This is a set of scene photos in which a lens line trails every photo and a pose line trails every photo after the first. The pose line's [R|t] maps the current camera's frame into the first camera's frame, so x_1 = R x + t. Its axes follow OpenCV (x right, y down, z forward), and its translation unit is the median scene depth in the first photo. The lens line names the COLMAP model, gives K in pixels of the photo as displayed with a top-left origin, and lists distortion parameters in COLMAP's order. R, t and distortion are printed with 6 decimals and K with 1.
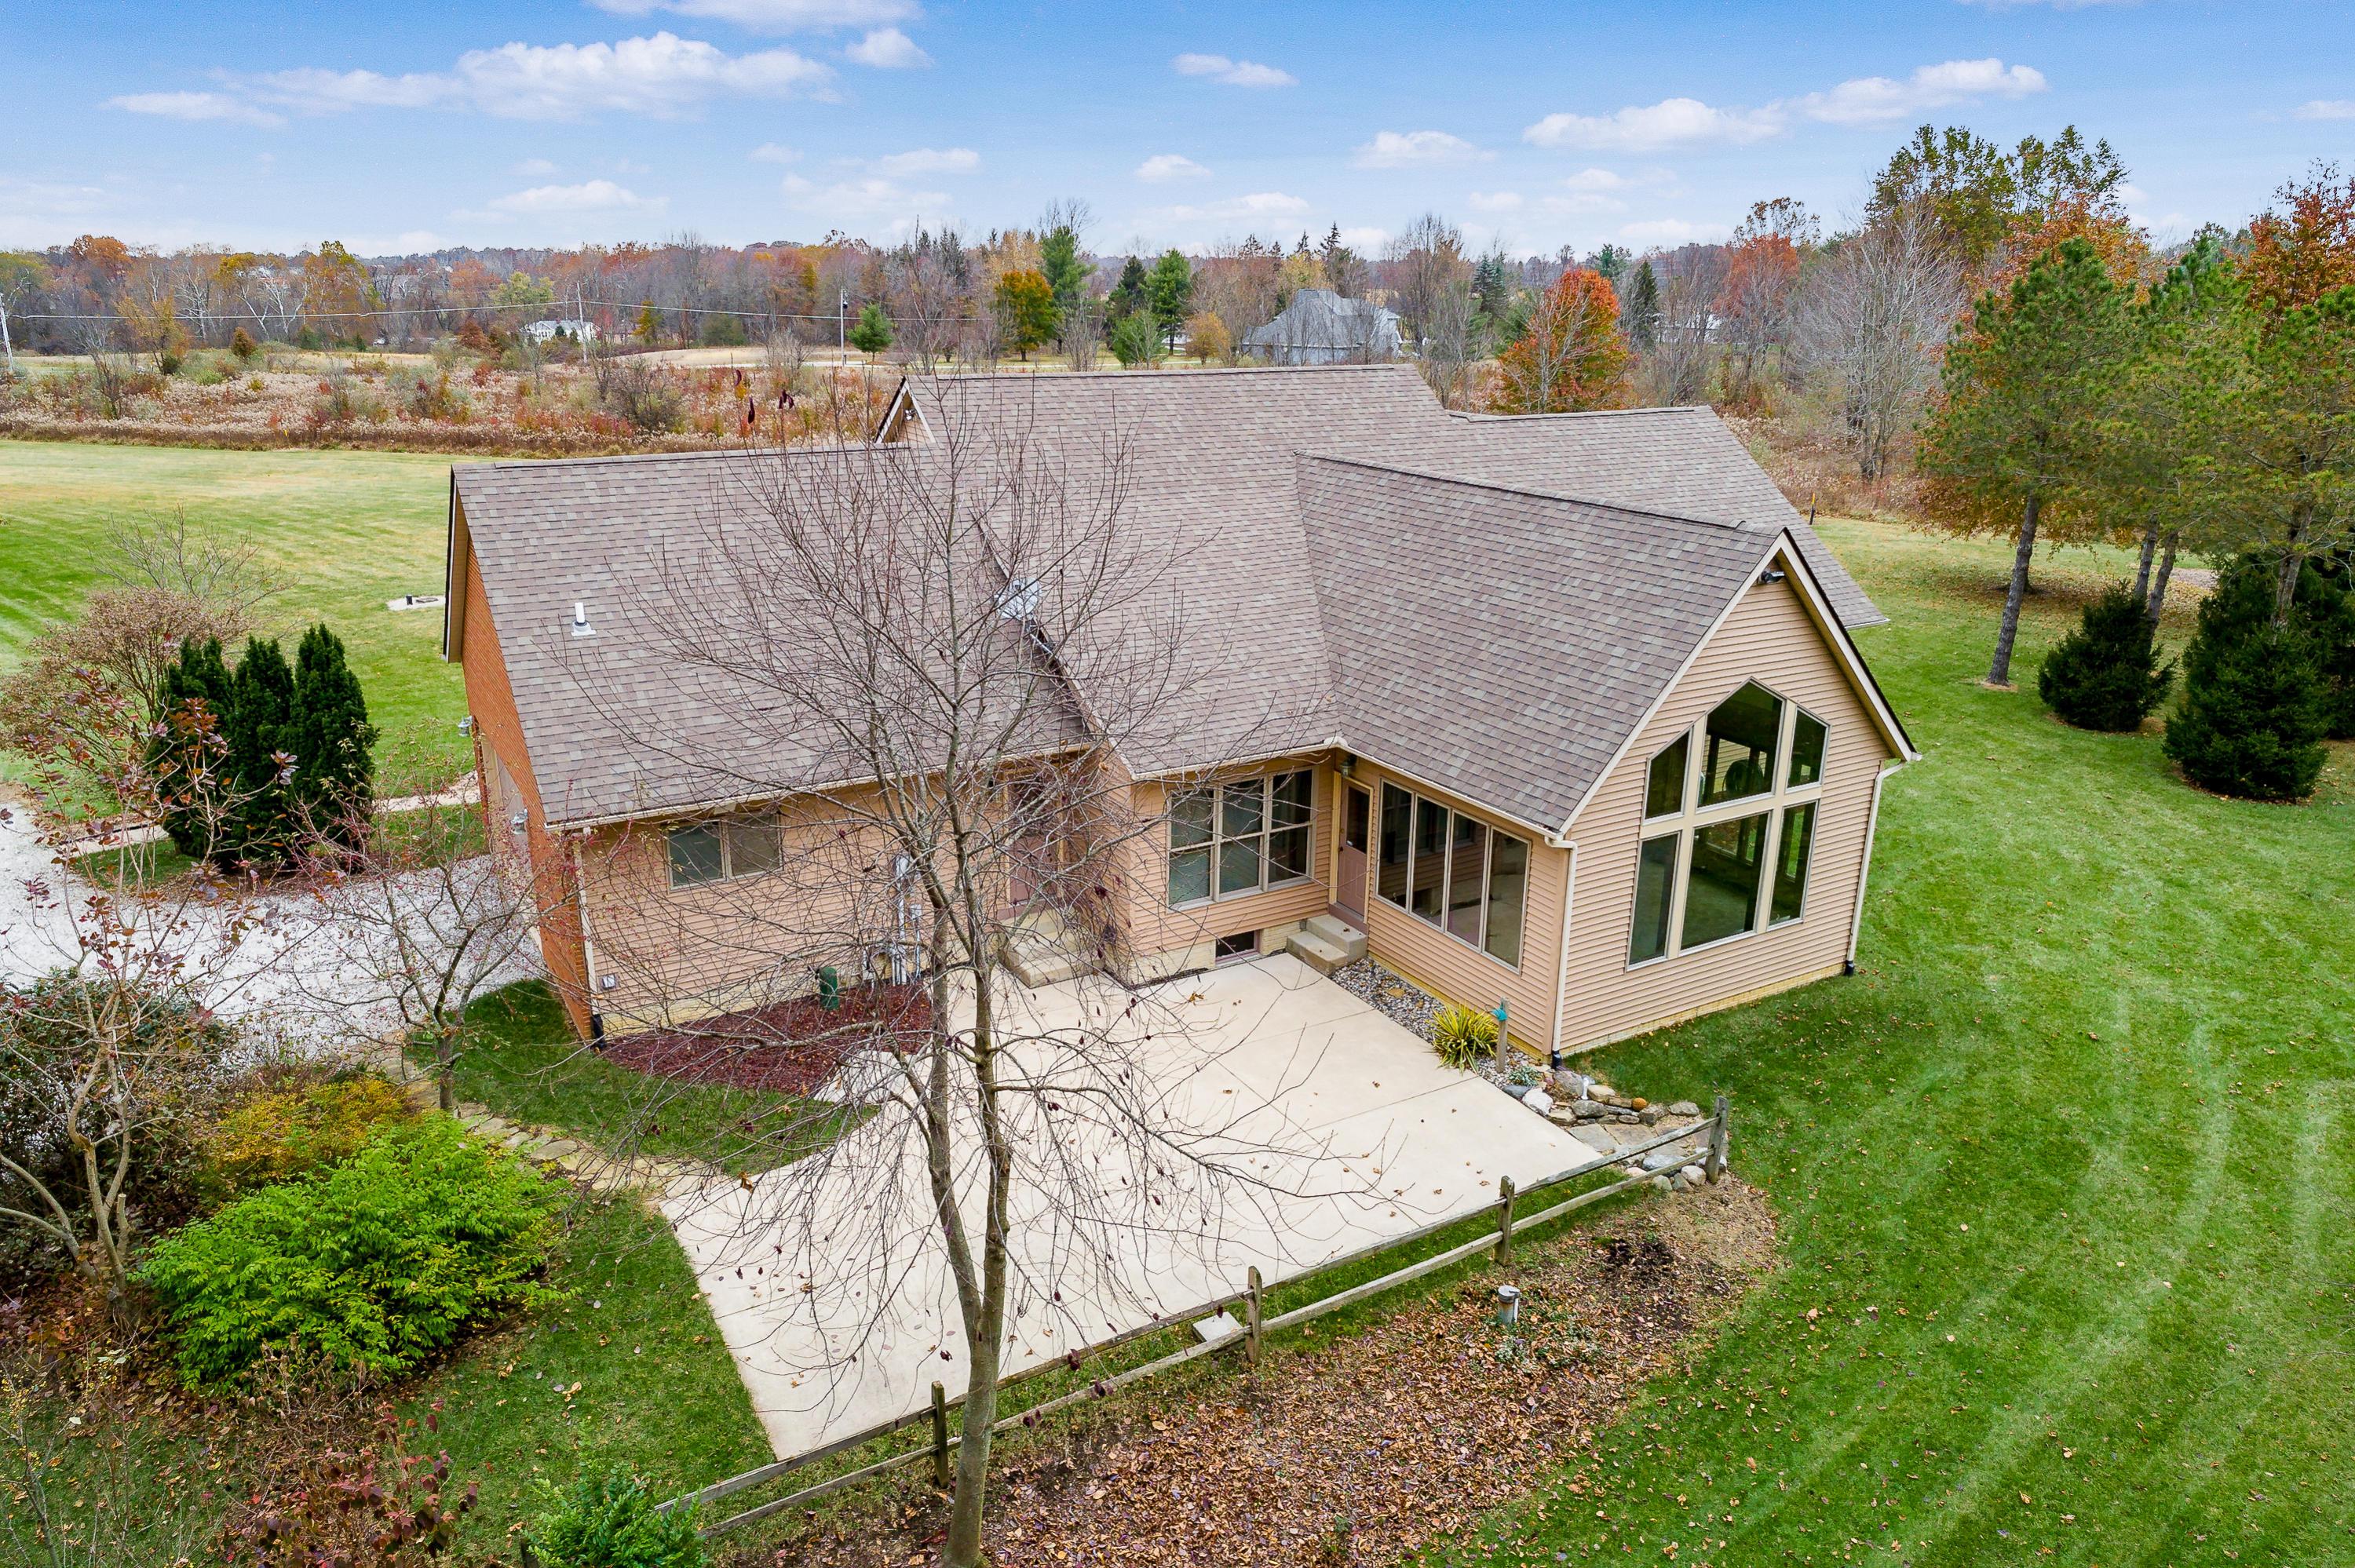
lens RADIAL K [[1566.2, 0, 1177.5], [0, 1566.2, 784.0], [0, 0, 1]] dist [-0.005807, 0.001439]
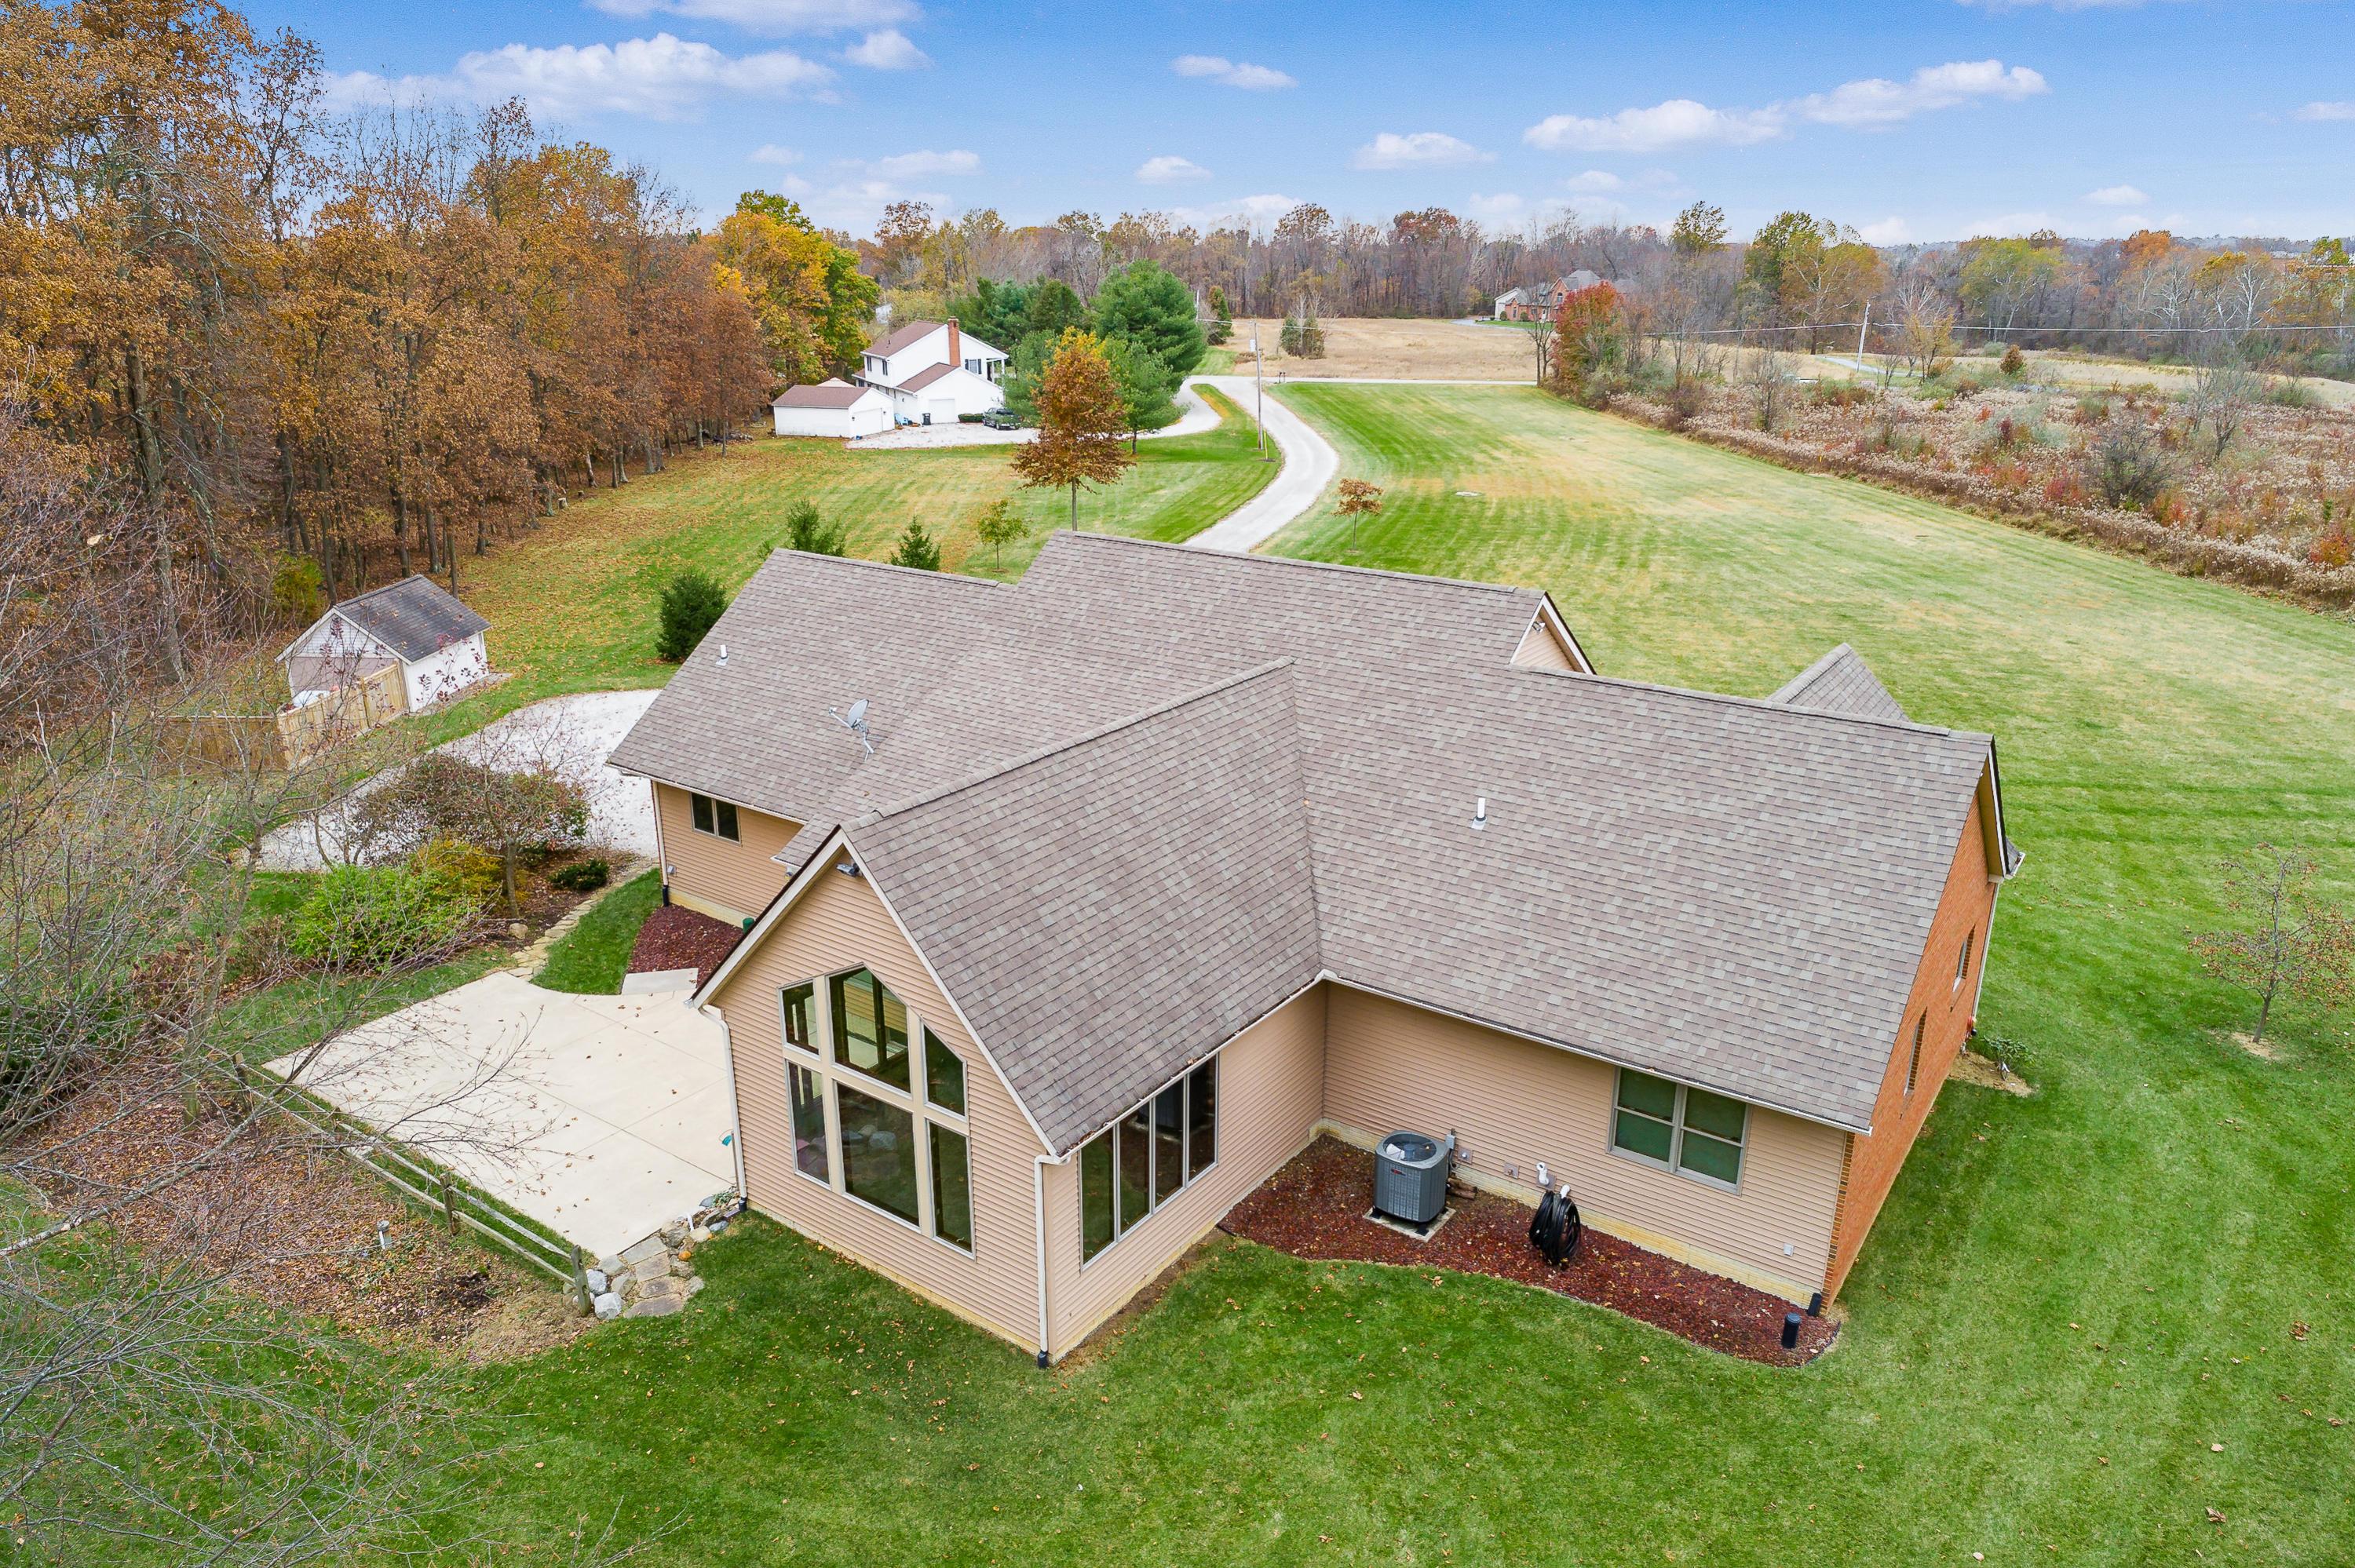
lens RADIAL K [[1566.2, 0, 1177.5], [0, 1566.2, 784.0], [0, 0, 1]] dist [-0.005807, 0.001439]
pose [[0.402424, 0.285579, -0.869770, 1.223669], [-0.273044, 0.944296, 0.183717, -0.395097], [0.873786, 0.163553, 0.457983, 0.671880]]
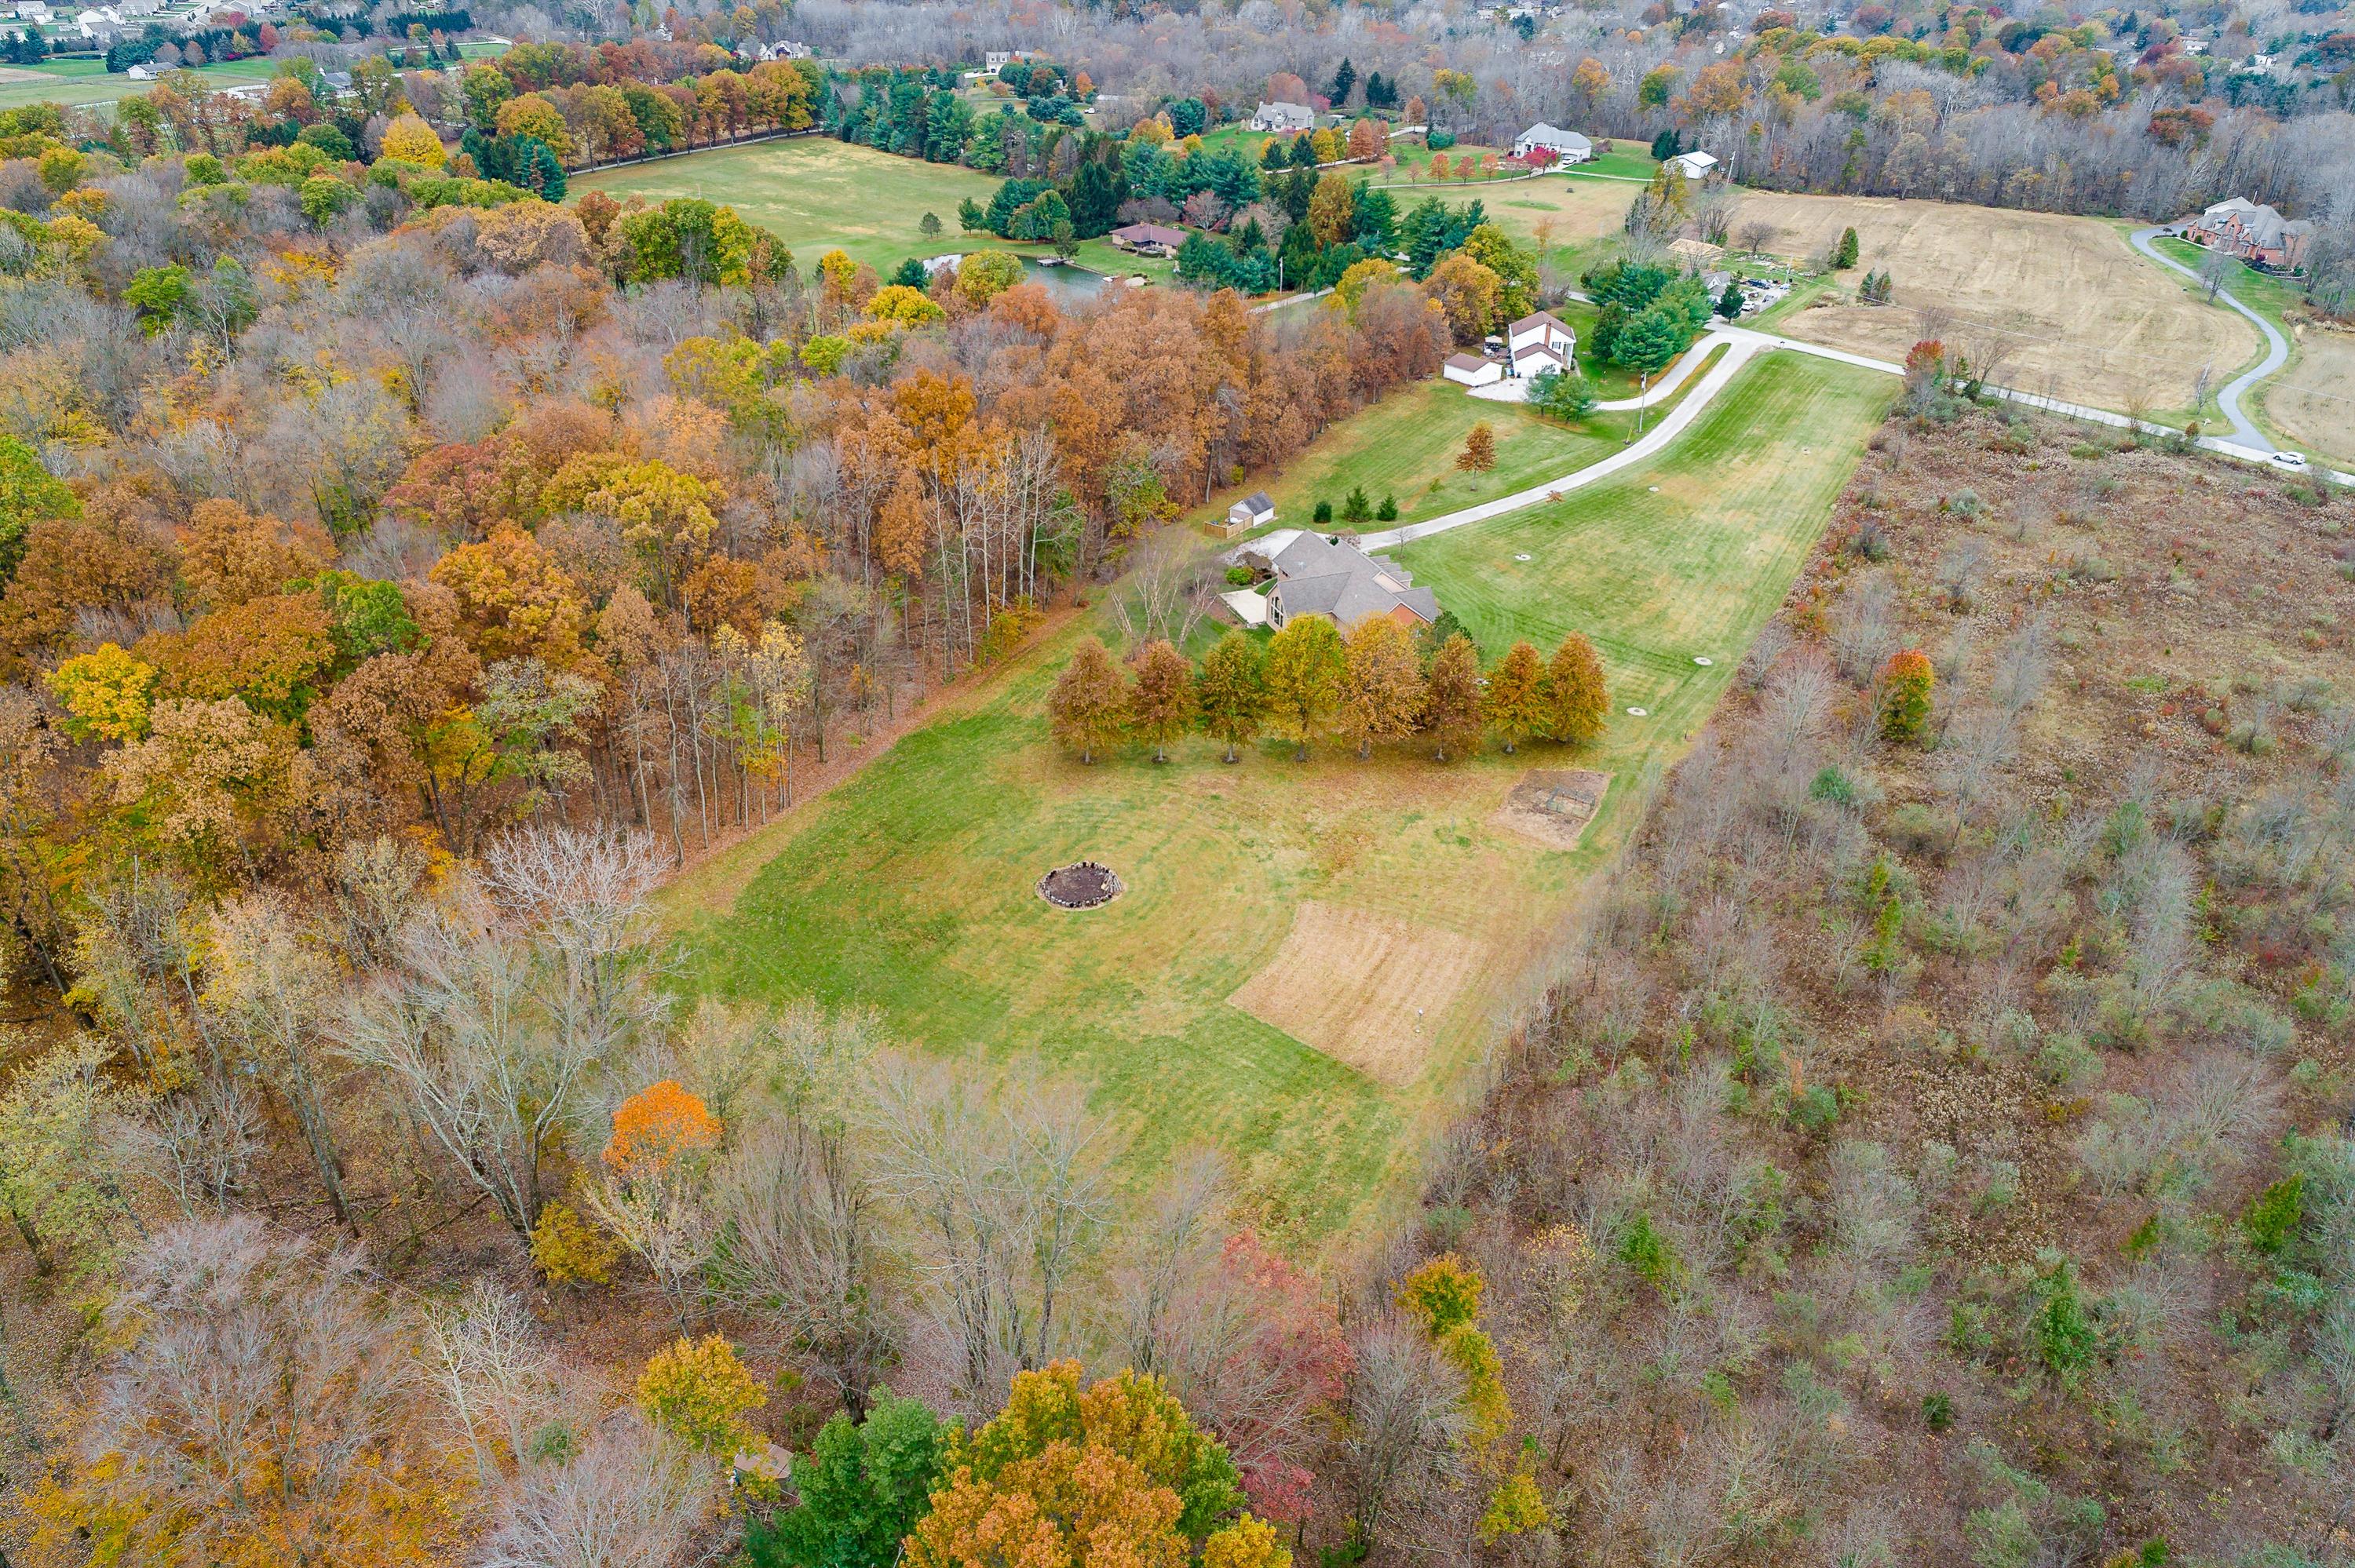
lens RADIAL K [[1708.4, 0, 1177.5], [0, 1708.4, 784.0], [0, 0, 1]] dist [-0.002002, 0.000350]
pose [[-0.152571, 0.485578, -0.860776, 8.744648], [-0.305749, 0.805053, 0.508338, -3.709853], [0.939808, 0.340739, 0.025637, 0.548922]]
